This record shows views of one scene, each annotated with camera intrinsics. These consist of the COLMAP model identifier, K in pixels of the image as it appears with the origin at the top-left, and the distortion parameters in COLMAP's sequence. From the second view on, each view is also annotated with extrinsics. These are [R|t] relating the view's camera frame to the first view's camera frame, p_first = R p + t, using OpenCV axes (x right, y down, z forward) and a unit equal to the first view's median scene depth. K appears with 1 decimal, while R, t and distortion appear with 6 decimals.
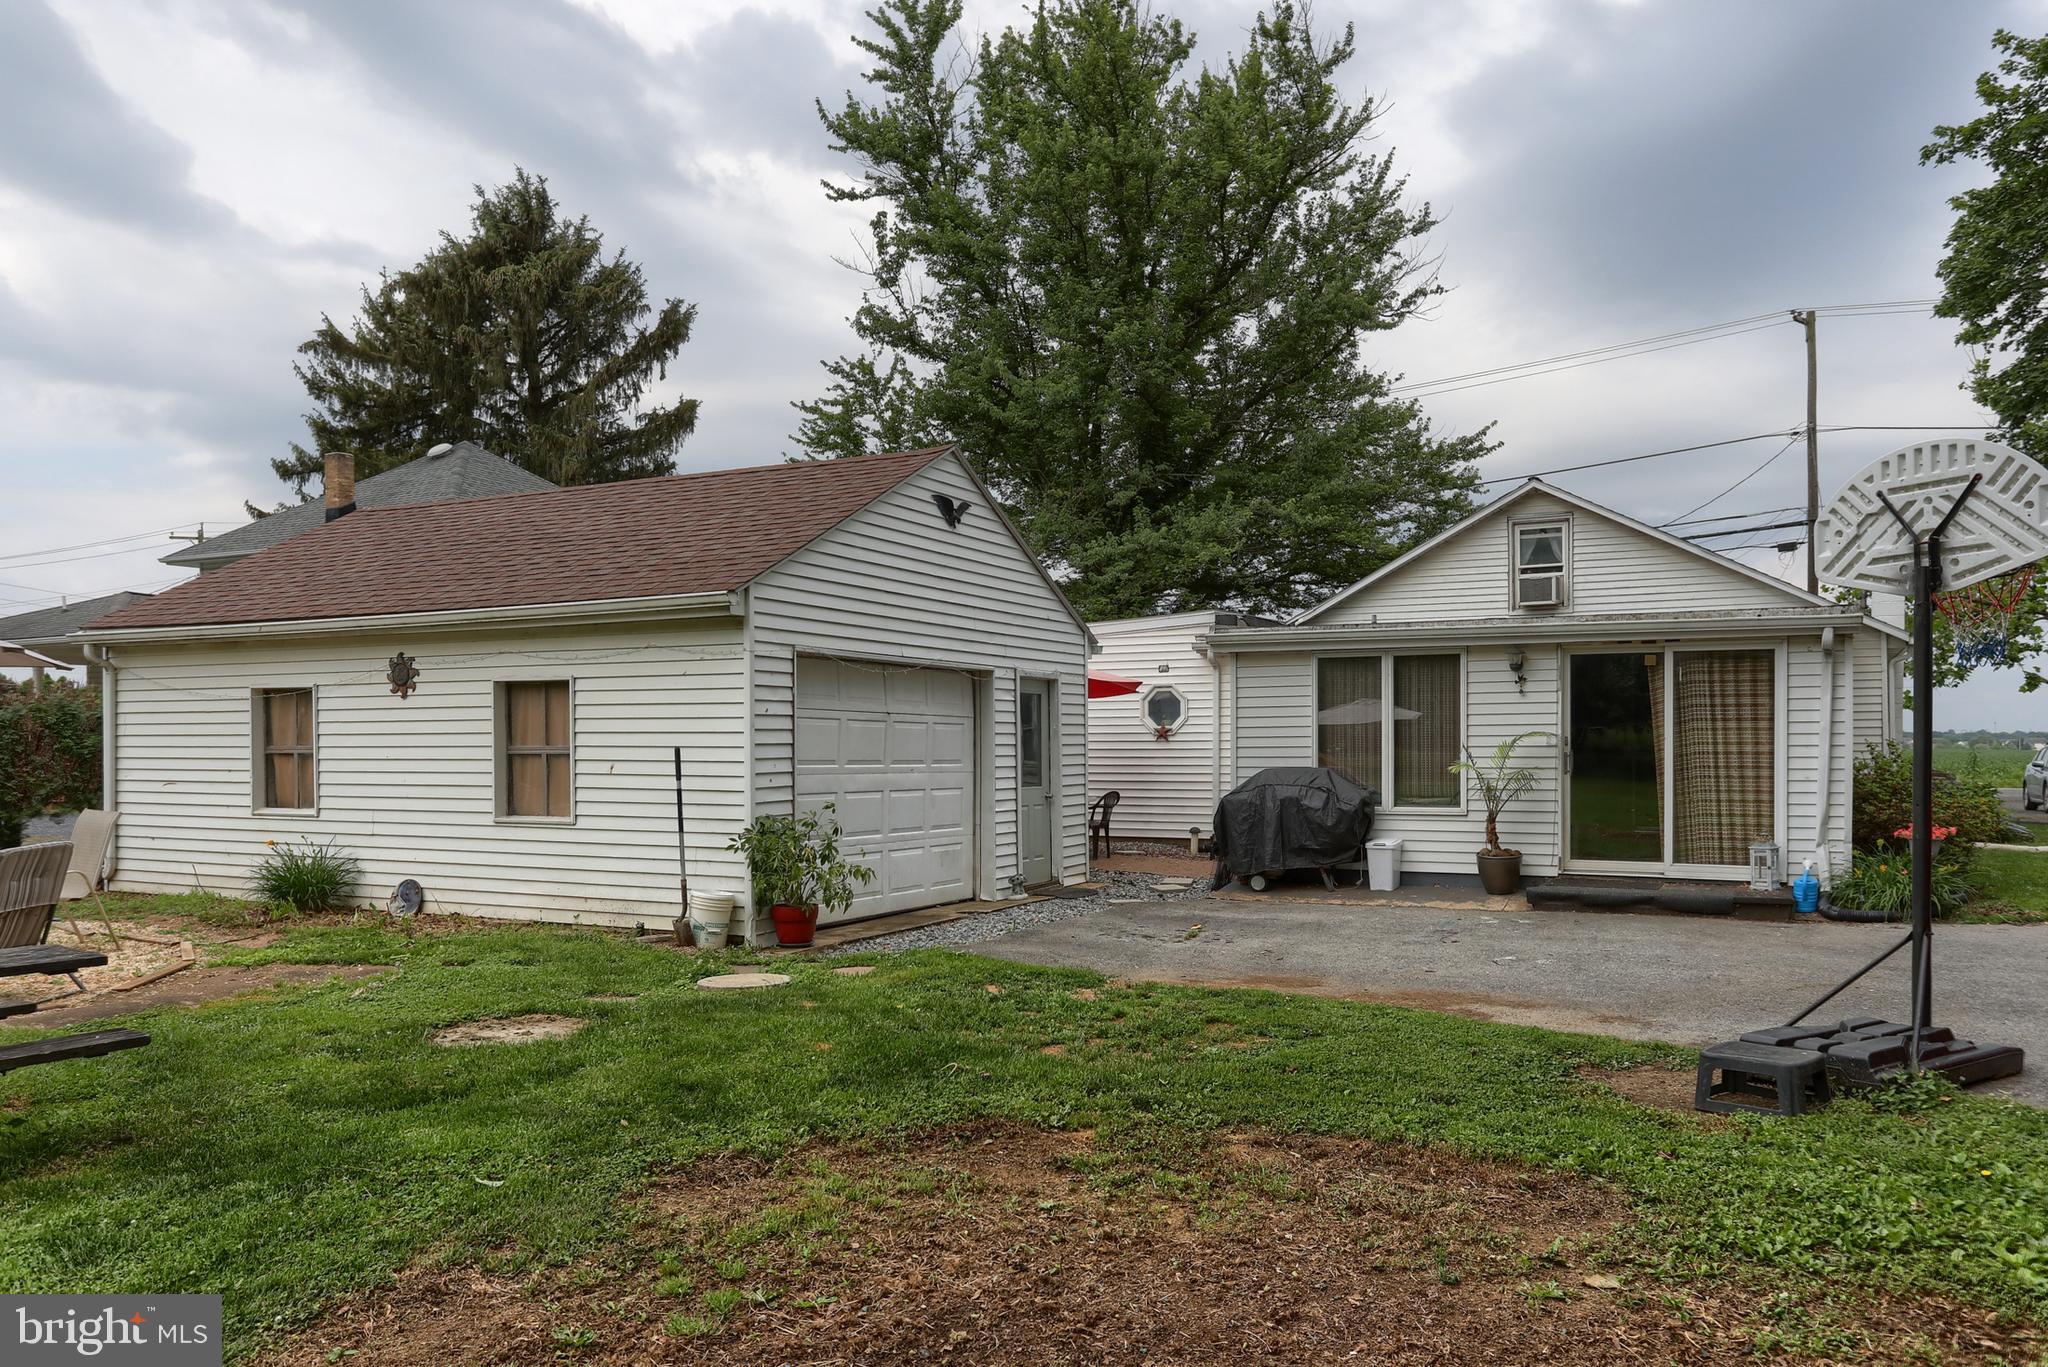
lens RADIAL K [[1452.7, 0, 1044.8], [0, 1452.7, 760.3], [0, 0, 1]] dist [-0.011710, 0.009173]
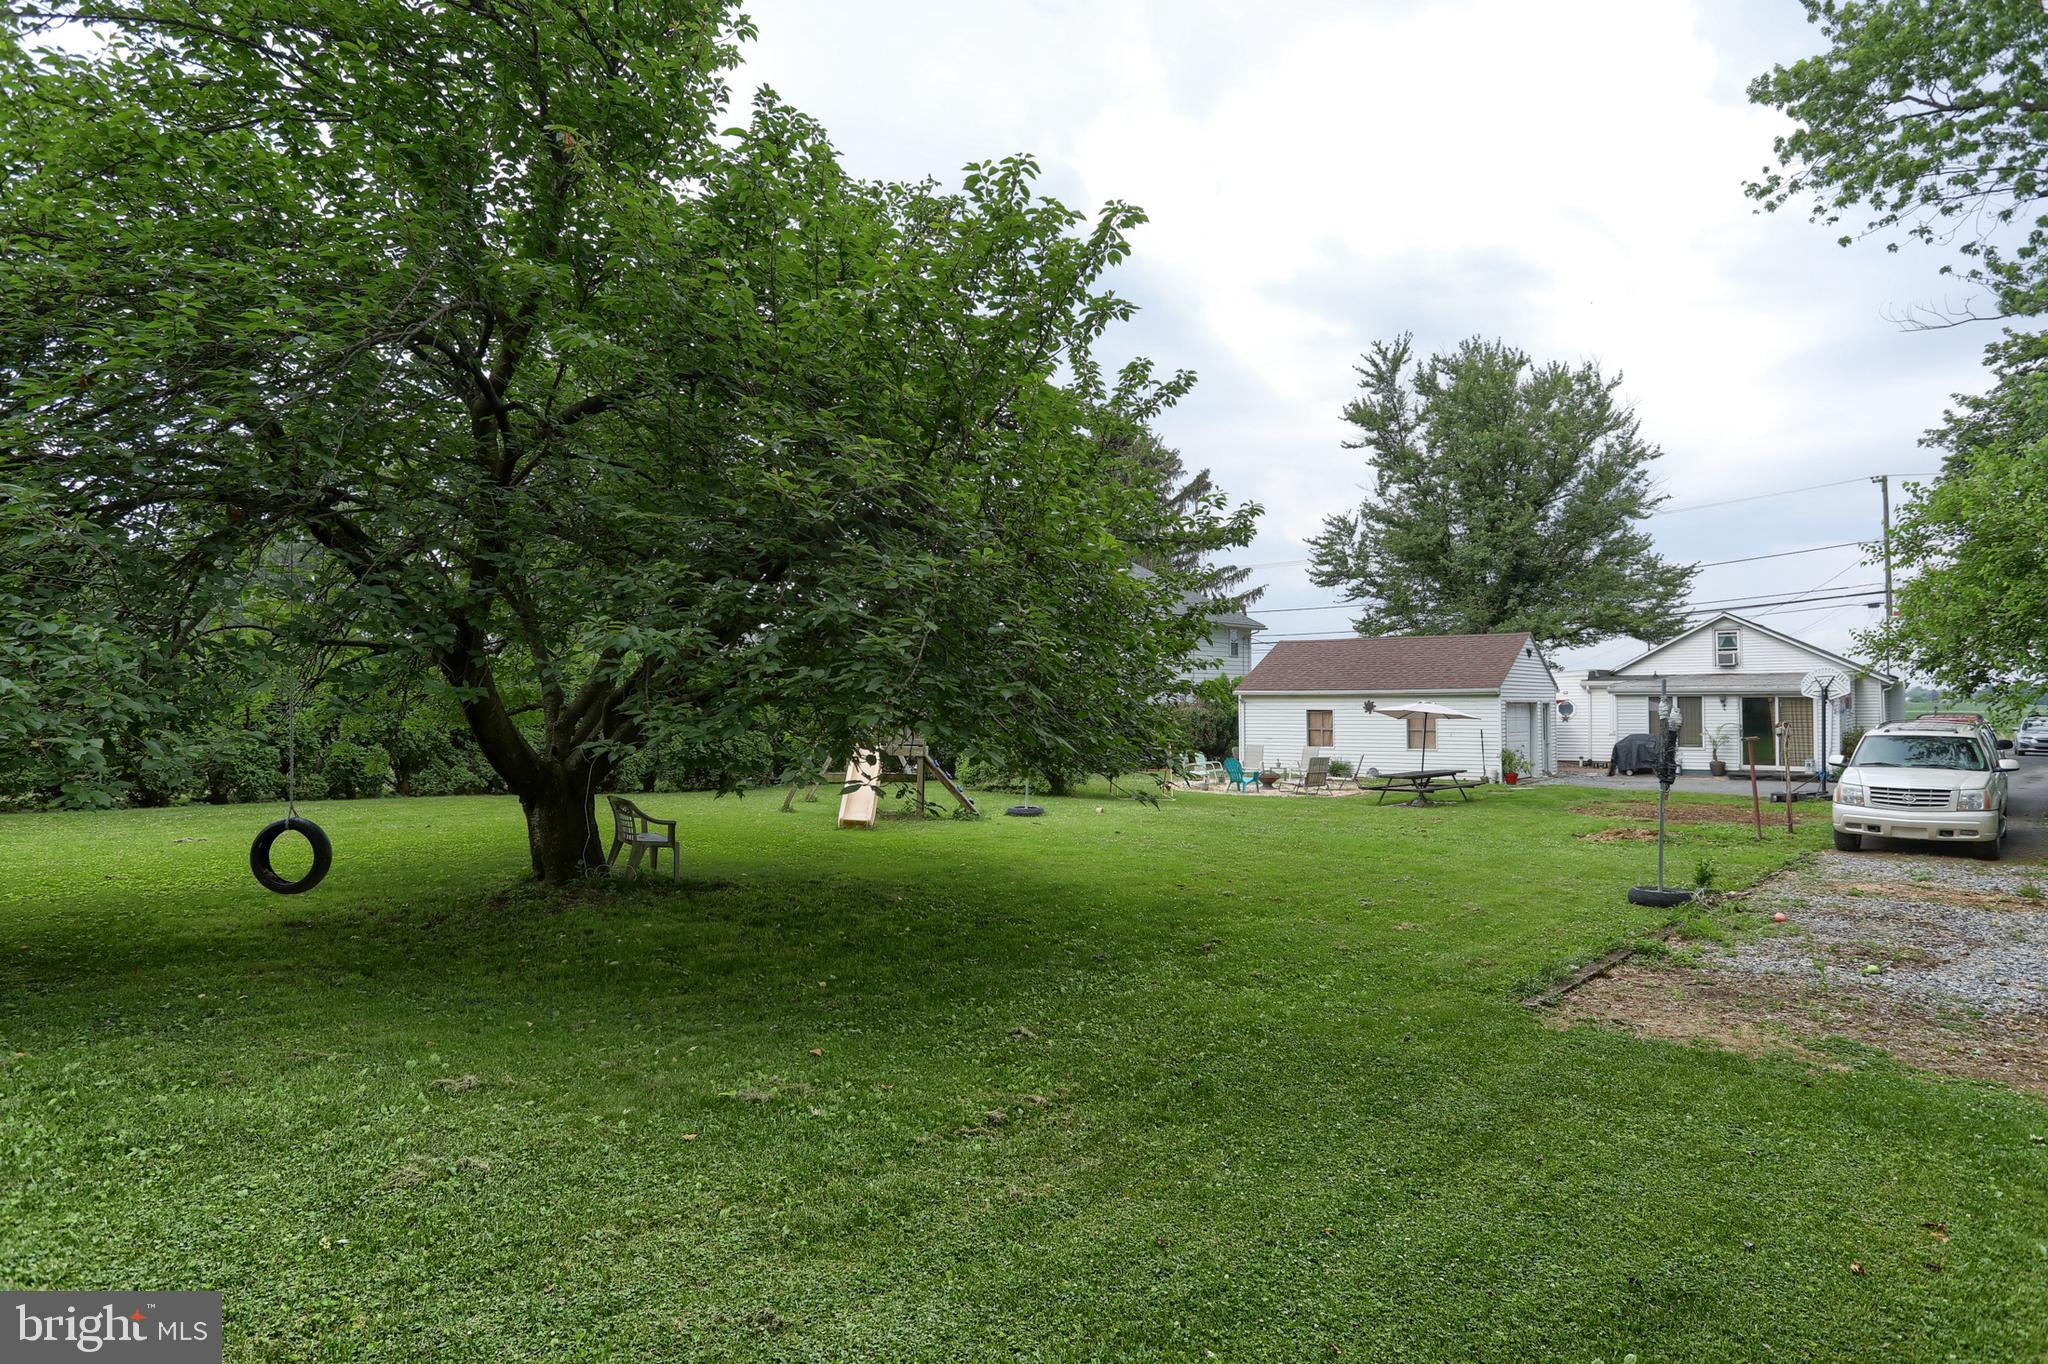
lens RADIAL K [[1225.6, 0, 1024.0], [0, 1225.6, 682.0], [0, 0, 1]] dist [-0.070222, 0.065624]
pose [[0.982147, -0.004889, -0.188049, -0.590948], [-0.000429, 0.999602, -0.028224, -0.030648], [0.188112, 0.027801, 0.981754, -1.627531]]
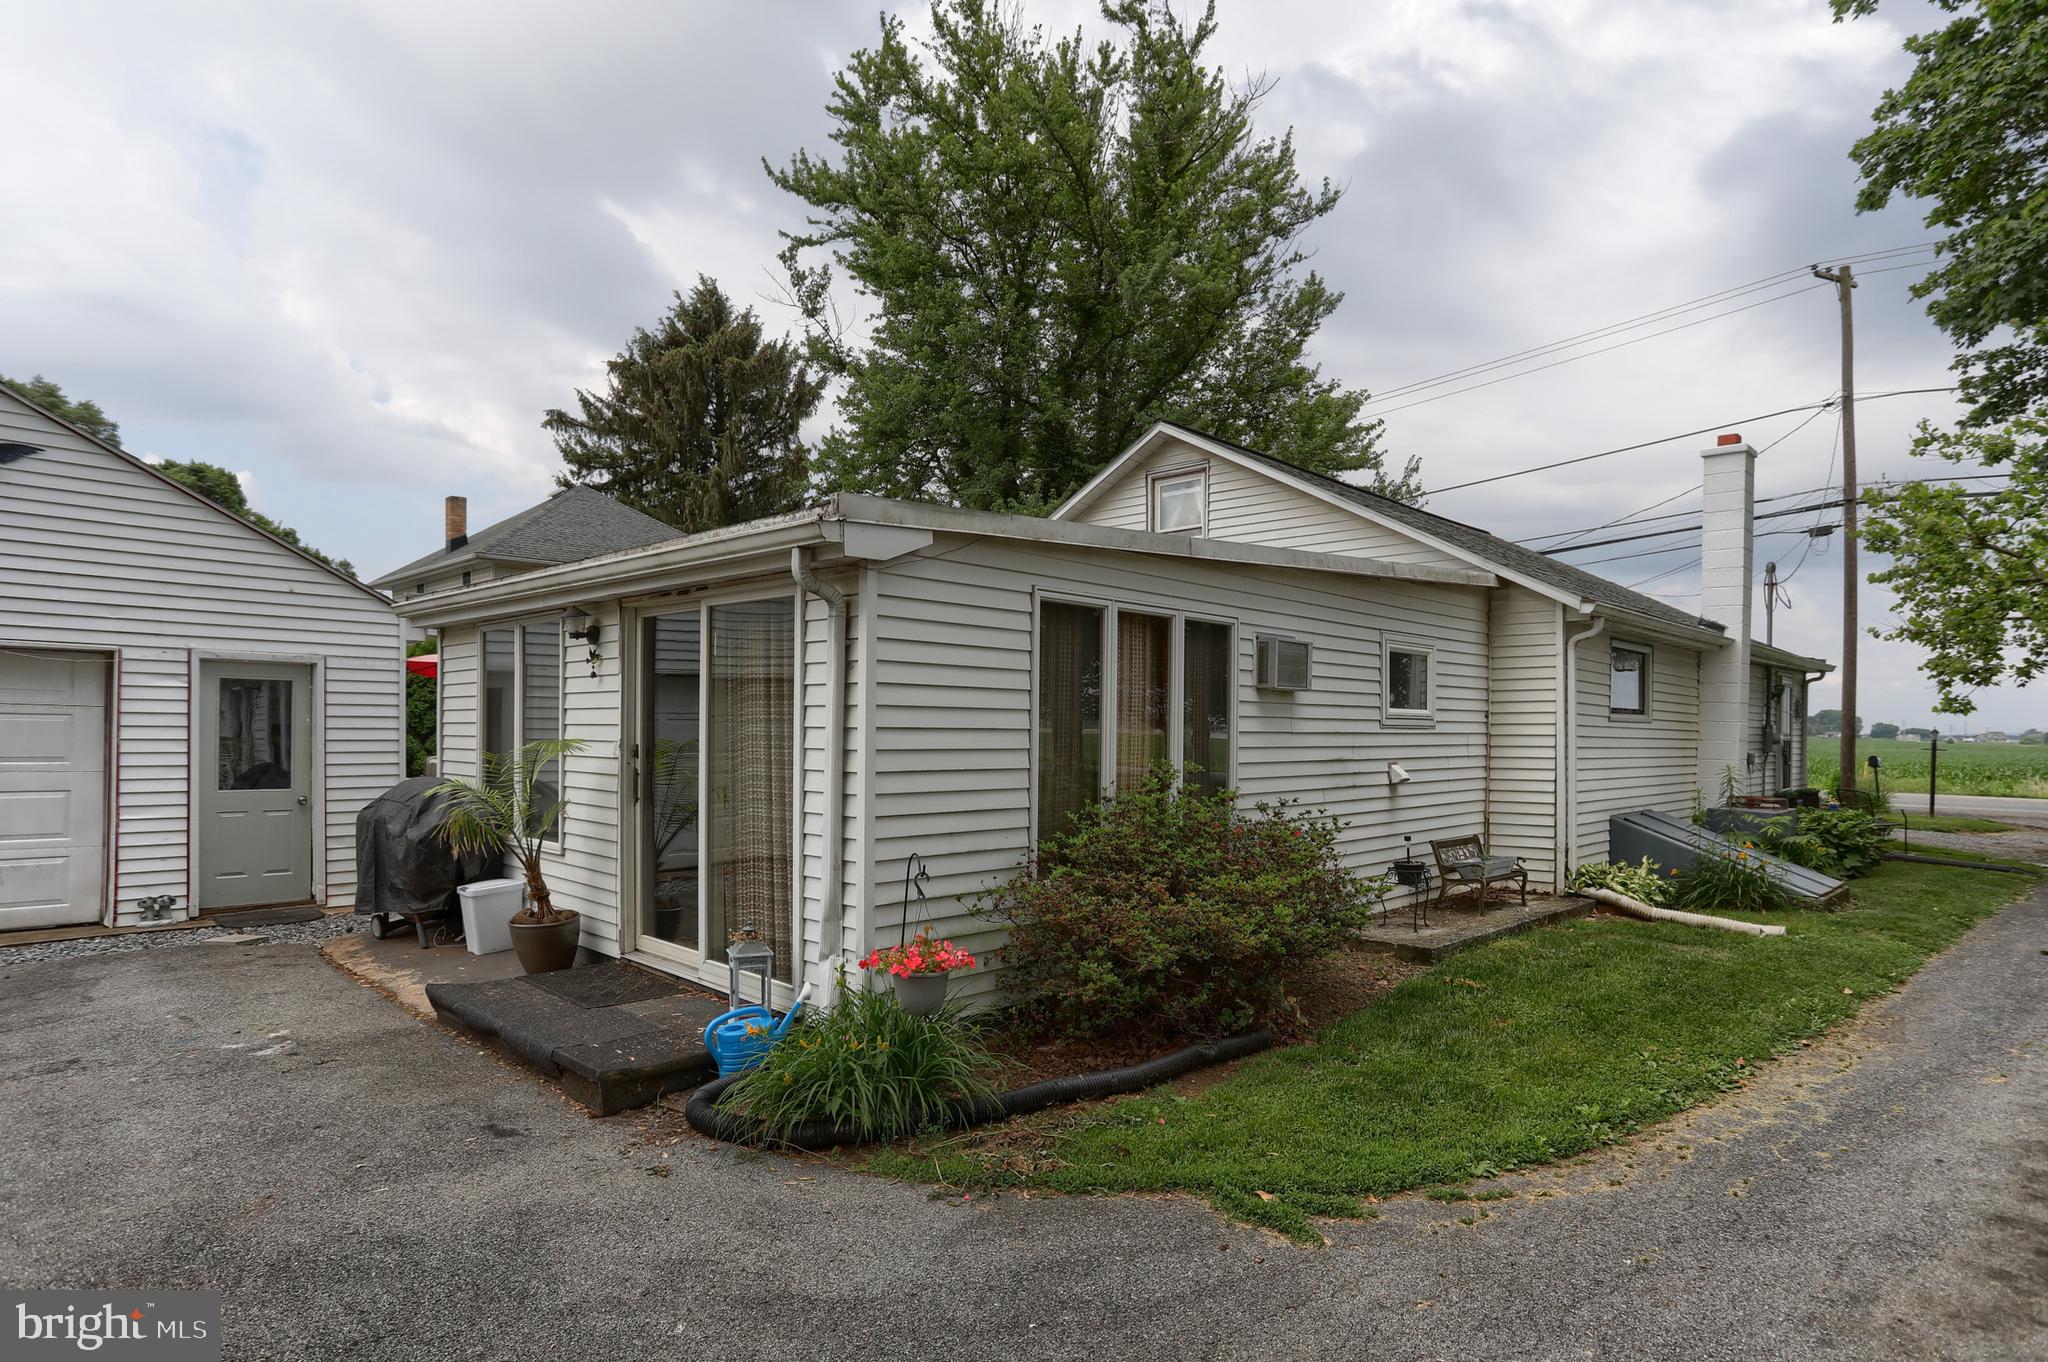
lens RADIAL K [[1110.0, 0, 1031.1], [0, 1110.0, 731.7], [0, 0, 1]] dist [-0.057370, 0.038154]
pose [[0.955862, 0.017194, -0.293313, 0.629555], [-0.020062, 0.999776, -0.006772, -0.020835], [0.293131, 0.012358, 0.955993, 0.542912]]
